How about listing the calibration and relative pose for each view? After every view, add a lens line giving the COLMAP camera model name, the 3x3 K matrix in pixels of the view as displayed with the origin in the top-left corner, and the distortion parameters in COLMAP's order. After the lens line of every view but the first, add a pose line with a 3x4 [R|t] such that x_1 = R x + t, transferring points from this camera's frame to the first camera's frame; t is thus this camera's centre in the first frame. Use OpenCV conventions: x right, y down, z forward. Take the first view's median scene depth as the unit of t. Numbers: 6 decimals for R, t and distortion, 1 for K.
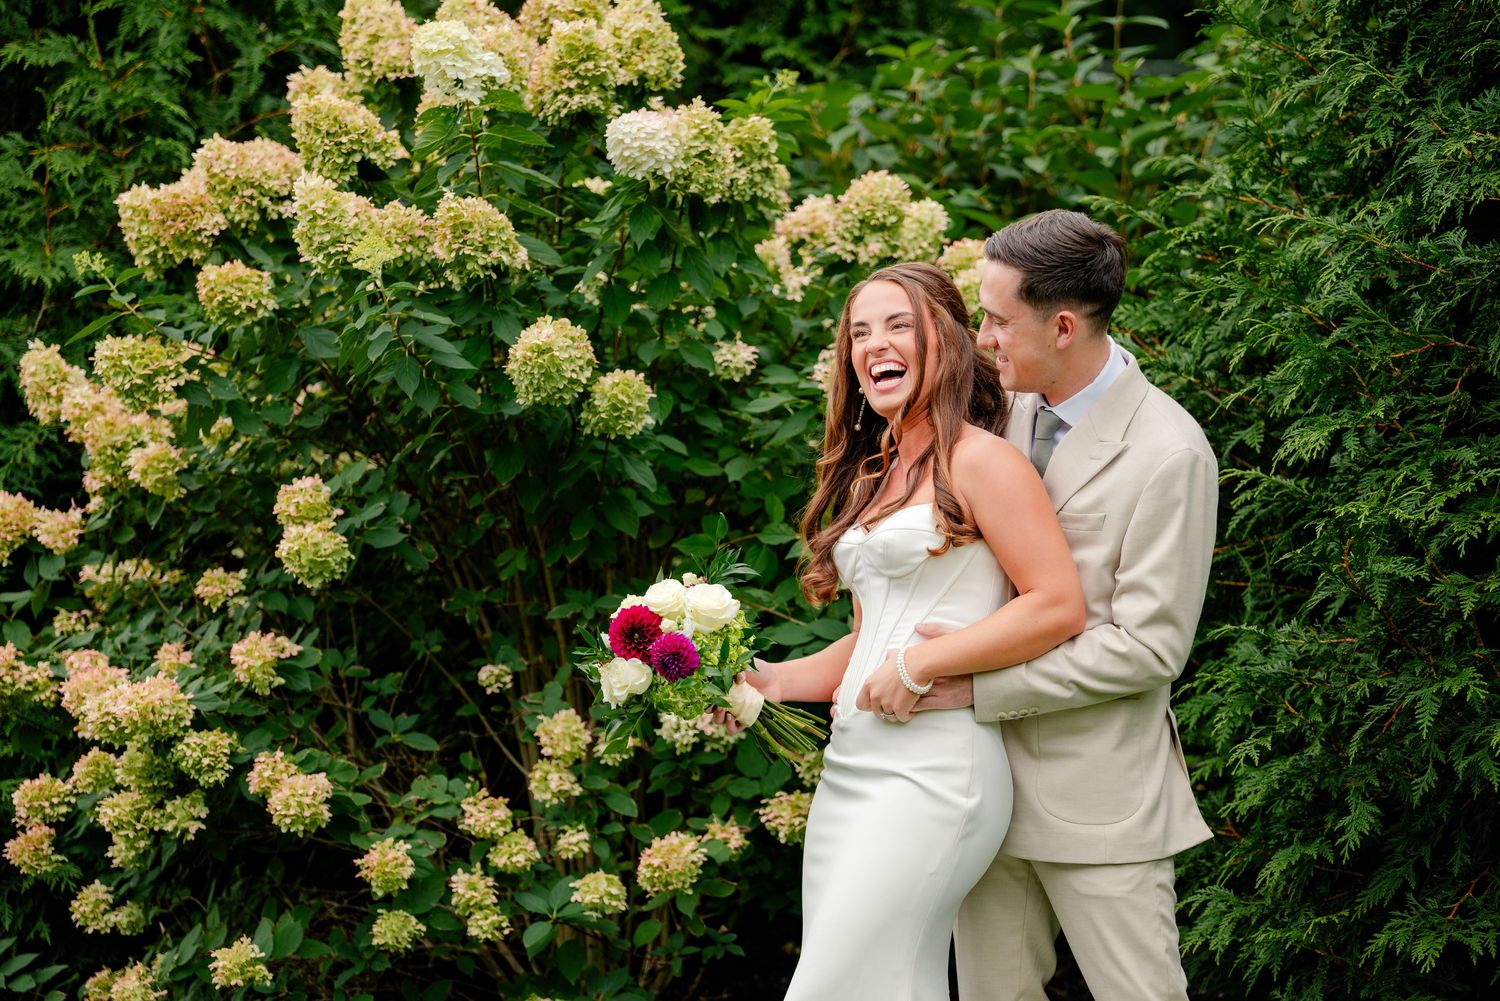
lens RADIAL K [[4549.8, 0, 750.0], [0, 4549.8, 500.5], [0, 0, 1]] dist [0.384925, 0.634518]
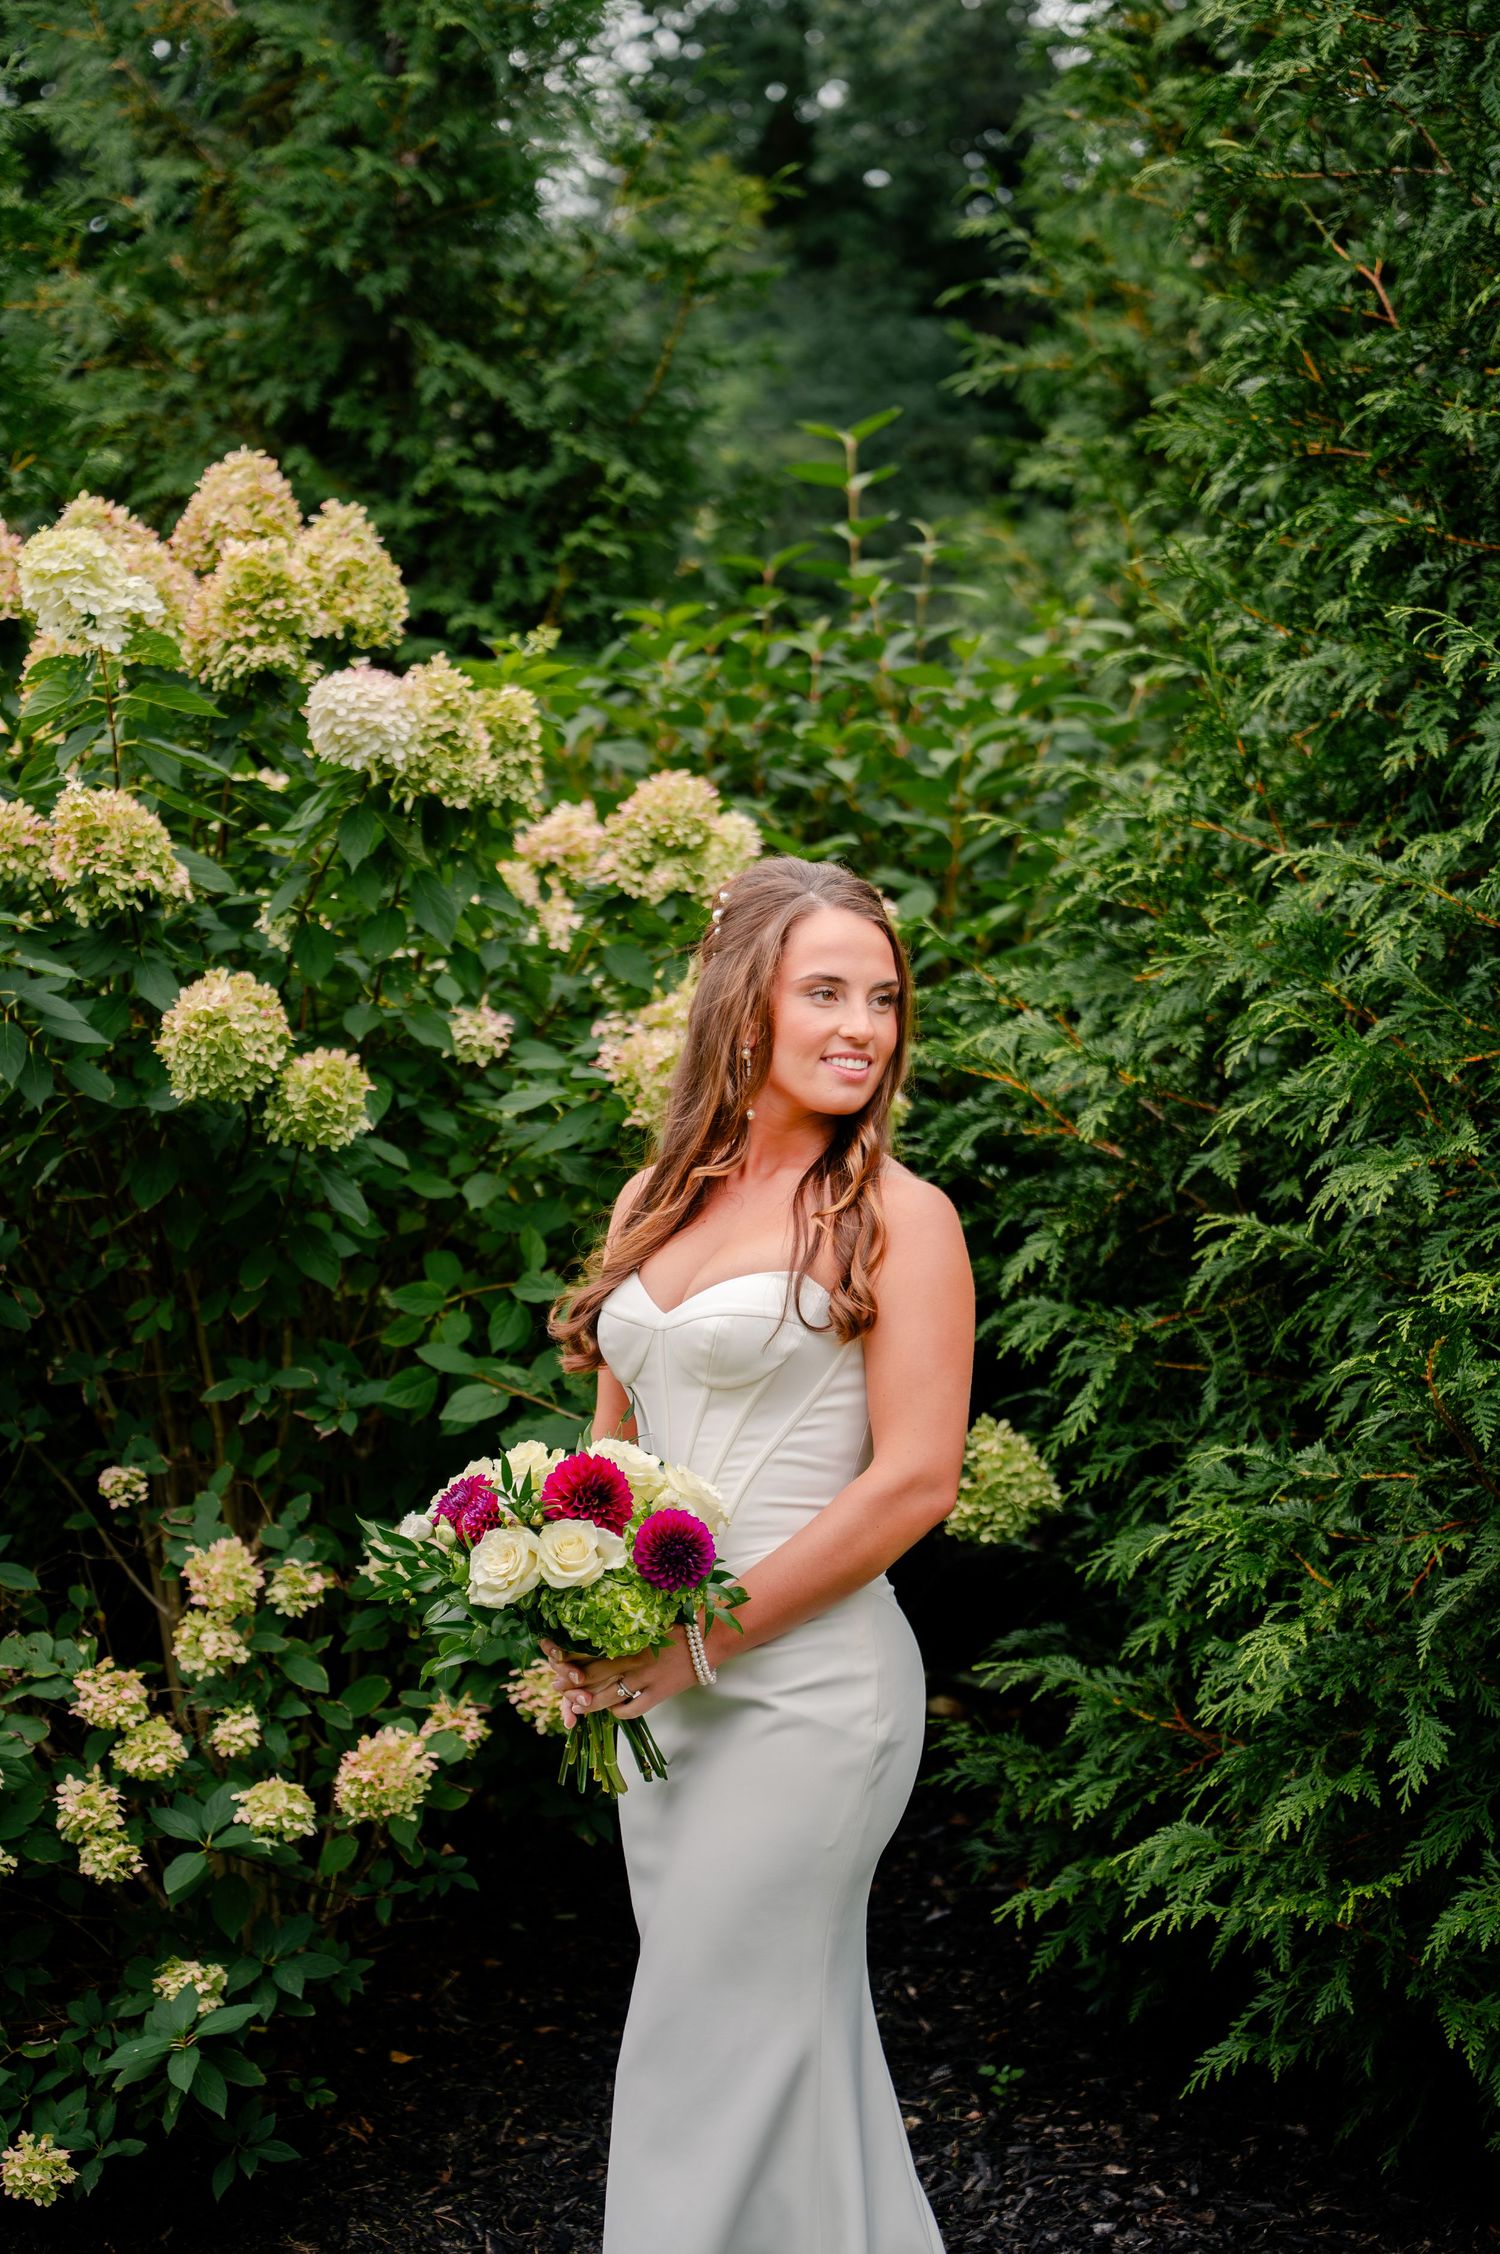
lens RADIAL K [[4458.1, 0, 750.4], [0, 4458.1, 1185.3], [0, 0, 1]] dist [0.178206, -0.015272]
pose [[0.994462, 0.018432, 0.103472, -0.033276], [-0.020099, 0.999684, 0.015094, -0.019409], [-0.103161, -0.017090, 0.994518, 0.323080]]
